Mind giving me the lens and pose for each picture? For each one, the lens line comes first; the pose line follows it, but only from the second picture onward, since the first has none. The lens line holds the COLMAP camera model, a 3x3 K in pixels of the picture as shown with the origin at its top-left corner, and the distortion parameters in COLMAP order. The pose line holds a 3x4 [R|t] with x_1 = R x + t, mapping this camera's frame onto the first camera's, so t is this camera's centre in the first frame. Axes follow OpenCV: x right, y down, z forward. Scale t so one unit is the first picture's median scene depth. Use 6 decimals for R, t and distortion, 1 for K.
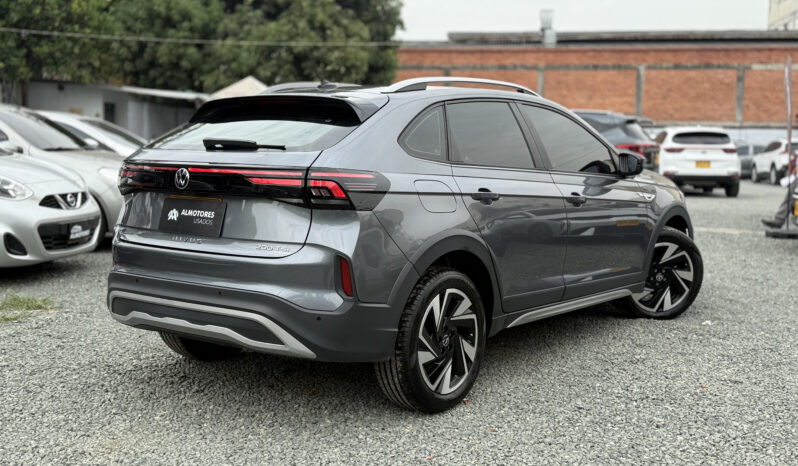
lens RADIAL K [[886.6, 0, 399.2], [0, 886.6, 233.7], [0, 0, 1]] dist [0.099226, 0.000000]
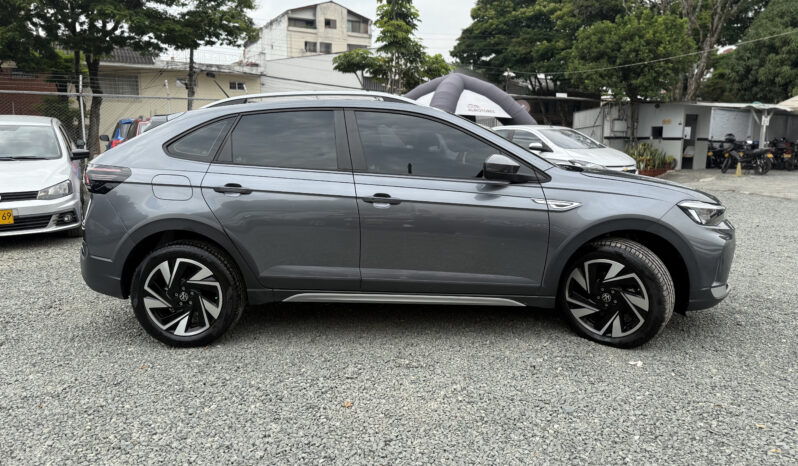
lens RADIAL K [[561.3, 0, 400.7], [0, 561.3, 230.4], [0, 0, 1]] dist [0.066114, -0.093073]
pose [[0.591998, 0.115477, -0.797623, 0.611239], [-0.074212, 0.993288, 0.088724, -0.051802], [0.802515, 0.006669, 0.596595, 0.508490]]
